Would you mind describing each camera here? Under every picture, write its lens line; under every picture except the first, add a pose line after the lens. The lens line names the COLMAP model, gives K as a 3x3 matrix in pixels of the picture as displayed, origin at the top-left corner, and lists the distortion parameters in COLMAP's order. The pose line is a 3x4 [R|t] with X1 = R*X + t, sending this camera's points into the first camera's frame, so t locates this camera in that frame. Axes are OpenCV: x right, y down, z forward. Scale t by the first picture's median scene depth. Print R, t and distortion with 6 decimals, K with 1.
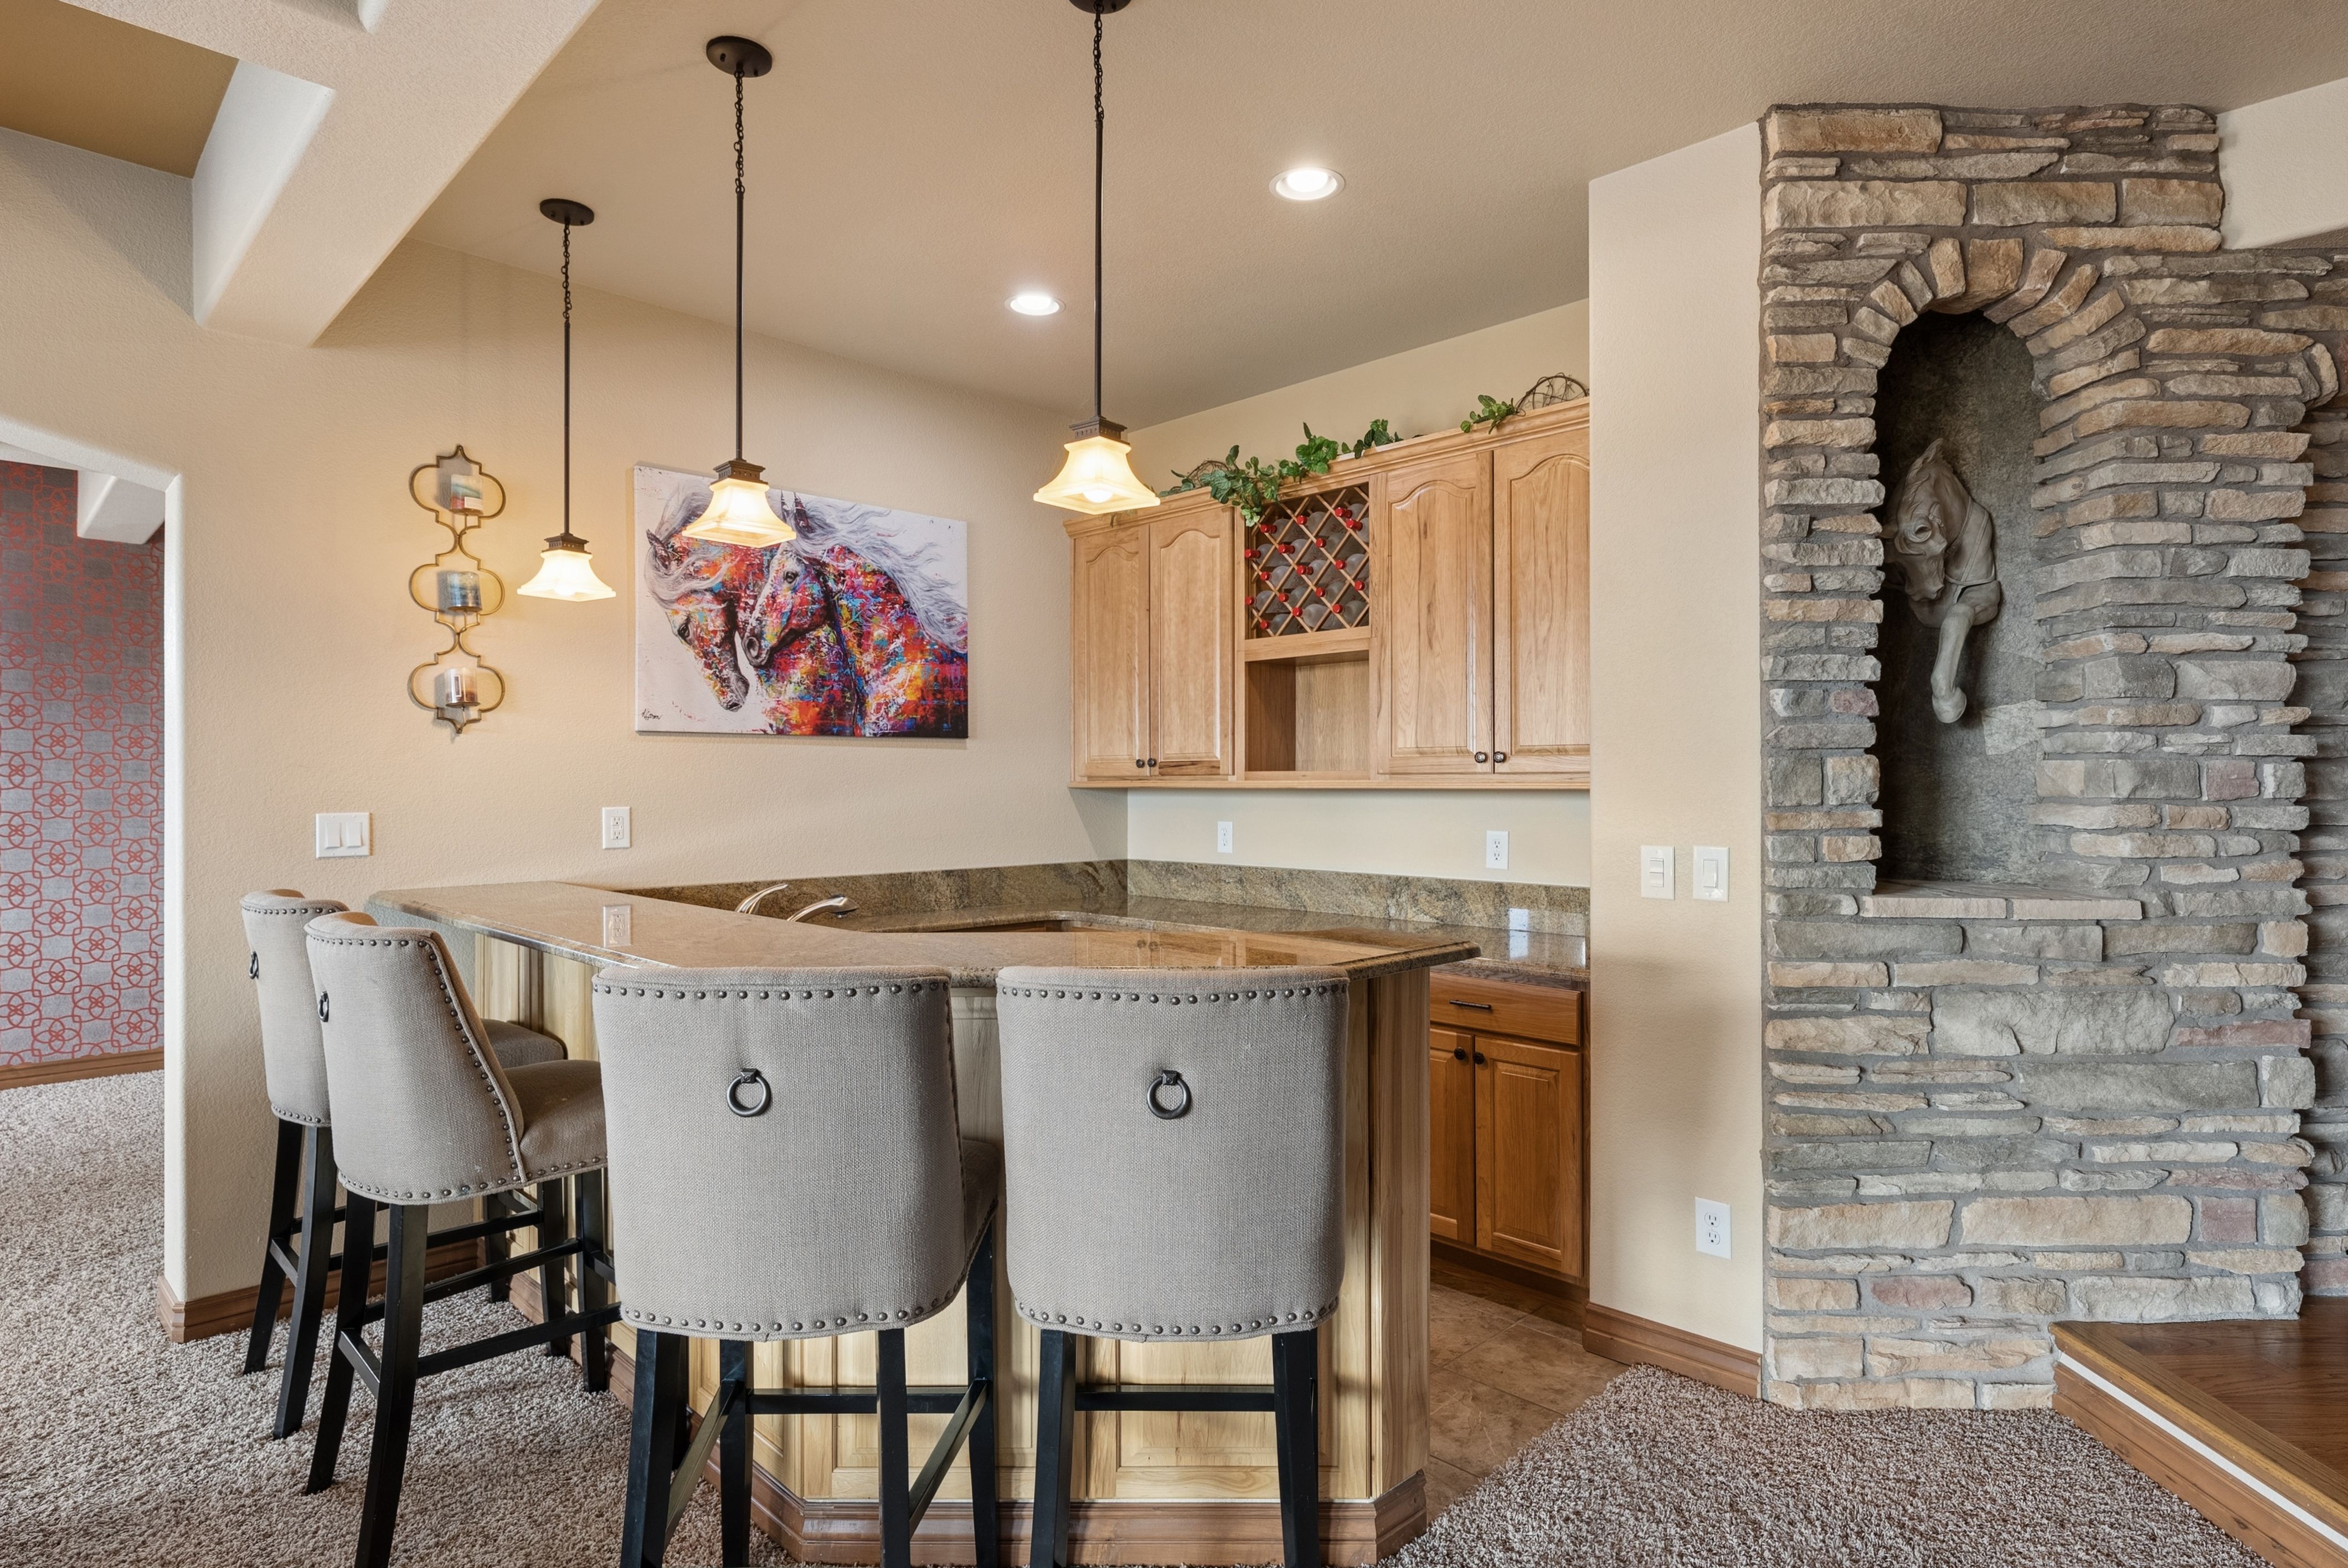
lens RADIAL K [[1281.6, 0, 1175.8], [0, 1281.6, 782.4], [0, 0, 1]] dist [0.001344, 0.000251]
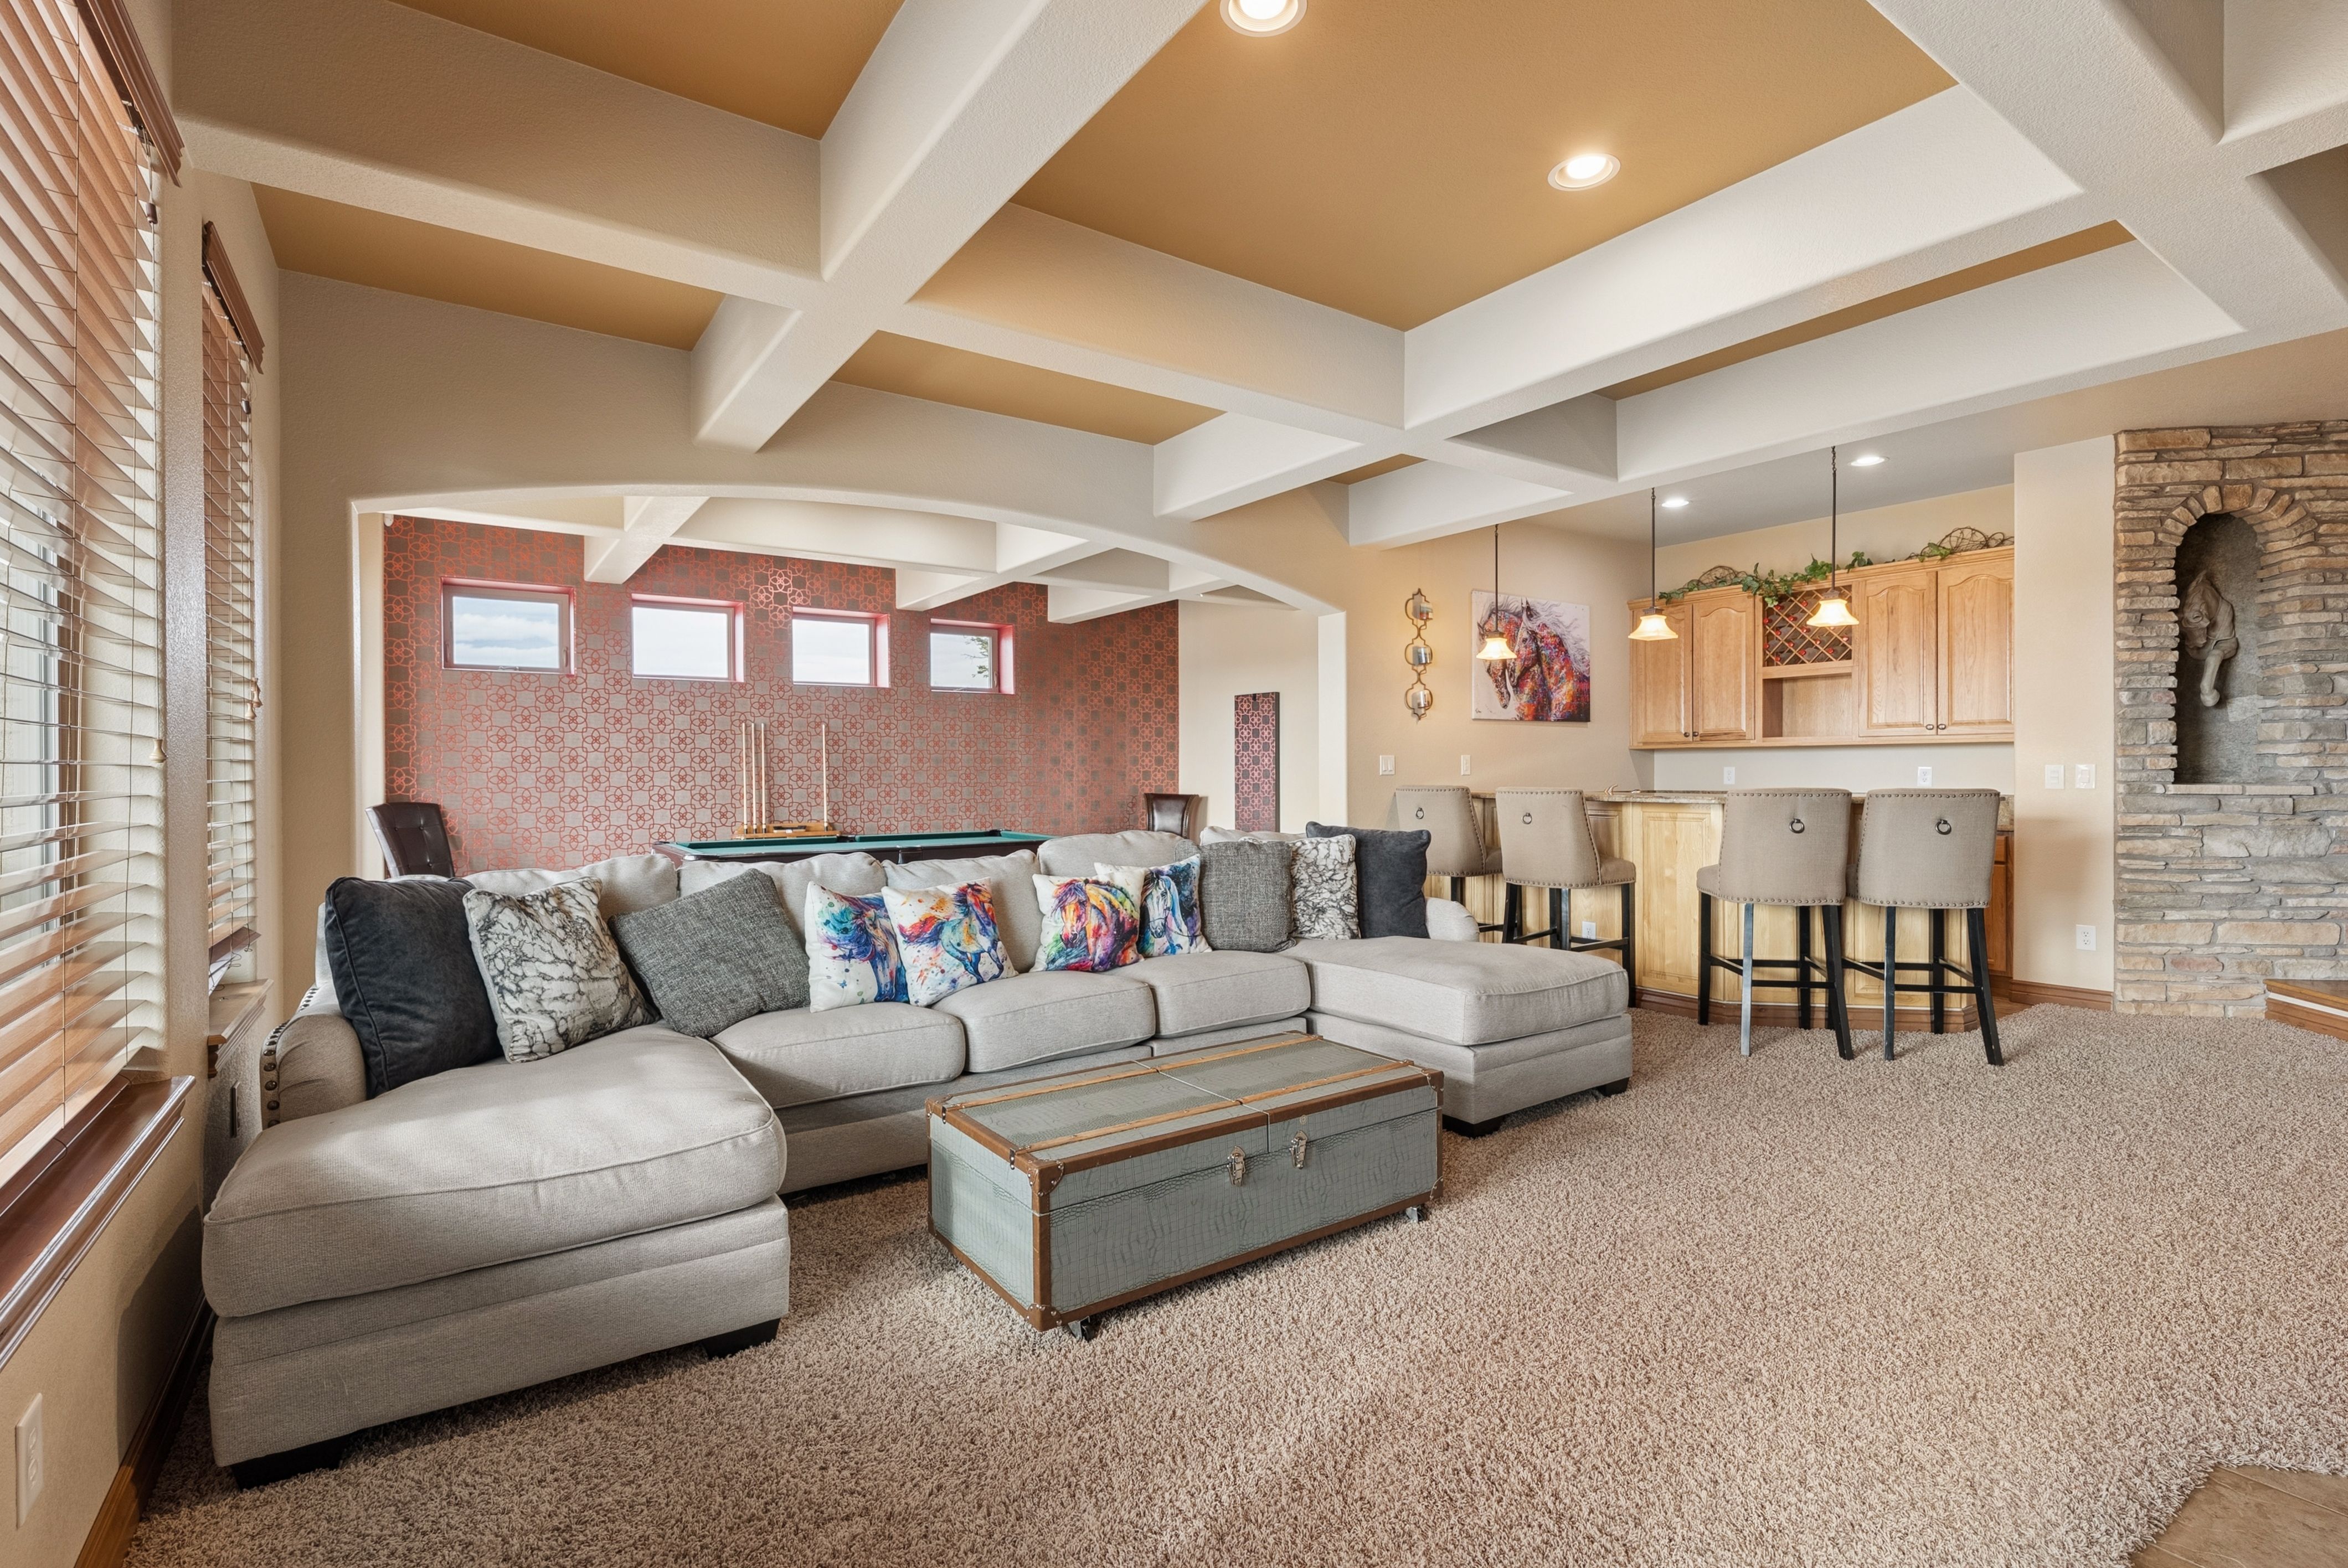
lens RADIAL K [[1091.4, 0, 1177.9], [0, 1091.4, 778.8], [0, 0, 1]] dist [-0.001068, 0.000678]
pose [[0.983845, -0.001755, -0.179012, -0.806426], [0.003423, 0.999954, 0.009011, 0.055179], [0.178988, -0.009478, 0.983806, -1.157993]]
